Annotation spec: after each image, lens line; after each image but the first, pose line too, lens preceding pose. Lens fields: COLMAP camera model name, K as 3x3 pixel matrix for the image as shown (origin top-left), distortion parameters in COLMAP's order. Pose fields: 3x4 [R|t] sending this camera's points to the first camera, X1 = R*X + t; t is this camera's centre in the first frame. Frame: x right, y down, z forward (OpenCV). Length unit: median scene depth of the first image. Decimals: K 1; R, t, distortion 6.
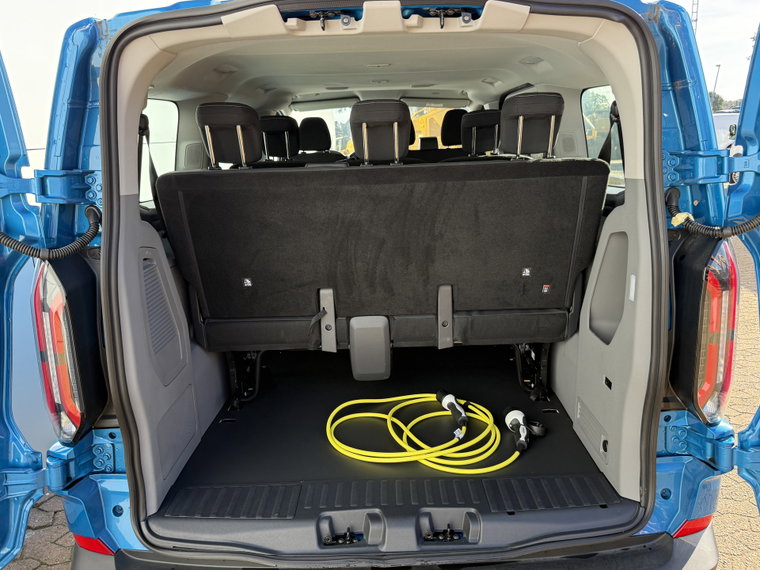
lens RADIAL K [[589.9, 0, 380.0], [0, 589.9, 285.0], [0, 0, 1]] dist [0.083910, -0.164049]
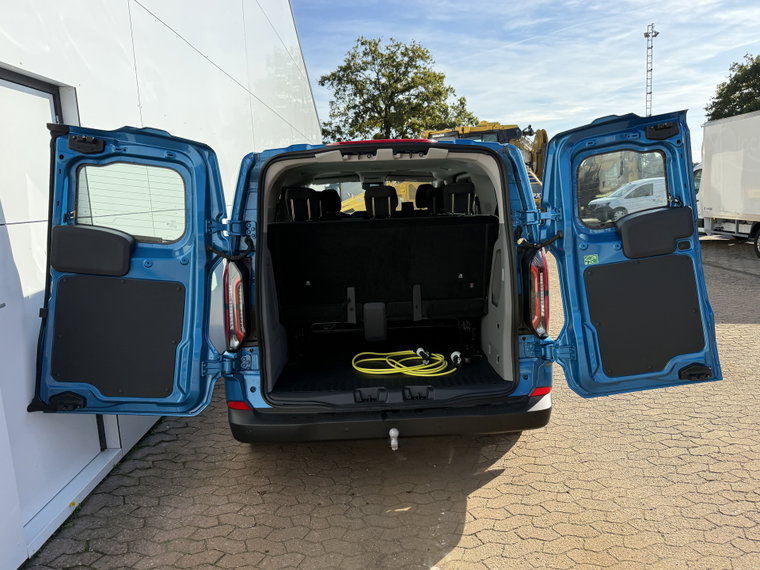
lens RADIAL K [[576.4, 0, 380.8], [0, 576.4, 295.6], [0, 0, 1]] dist [0.079538, -0.148546]
pose [[0.999492, -0.009515, 0.030420, -0.064477], [0.011885, 0.996827, -0.078711, 0.207814], [-0.029575, 0.079033, 0.996433, -0.904629]]
